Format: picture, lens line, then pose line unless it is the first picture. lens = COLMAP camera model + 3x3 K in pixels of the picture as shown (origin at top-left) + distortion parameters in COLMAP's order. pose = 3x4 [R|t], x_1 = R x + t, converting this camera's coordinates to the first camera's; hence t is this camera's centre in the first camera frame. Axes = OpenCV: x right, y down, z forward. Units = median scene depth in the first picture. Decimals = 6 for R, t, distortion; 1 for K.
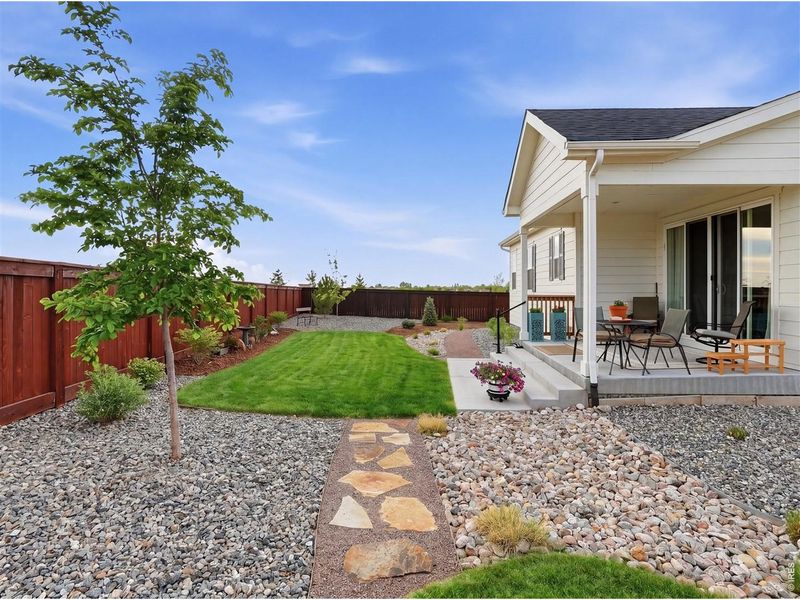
lens RADIAL K [[436.7, 0, 397.2], [0, 436.7, 303.9], [0, 0, 1]] dist [-0.067696, 0.028775]
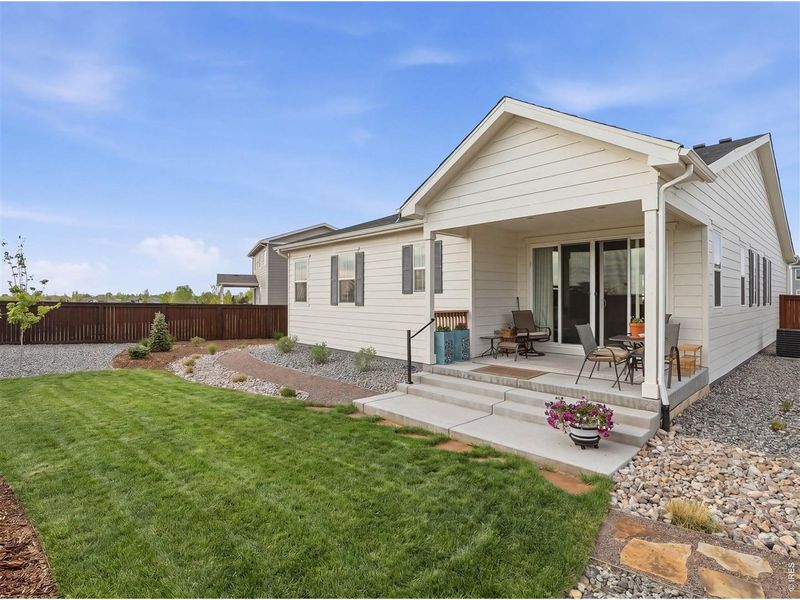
lens RADIAL K [[436.7, 0, 397.2], [0, 436.7, 303.9], [0, 0, 1]] dist [-0.067696, 0.028775]
pose [[0.670415, -0.013557, 0.741863, -0.396457], [0.025960, 0.999649, -0.005192, -0.032600], [-0.741532, 0.022740, 0.670531, 0.473371]]
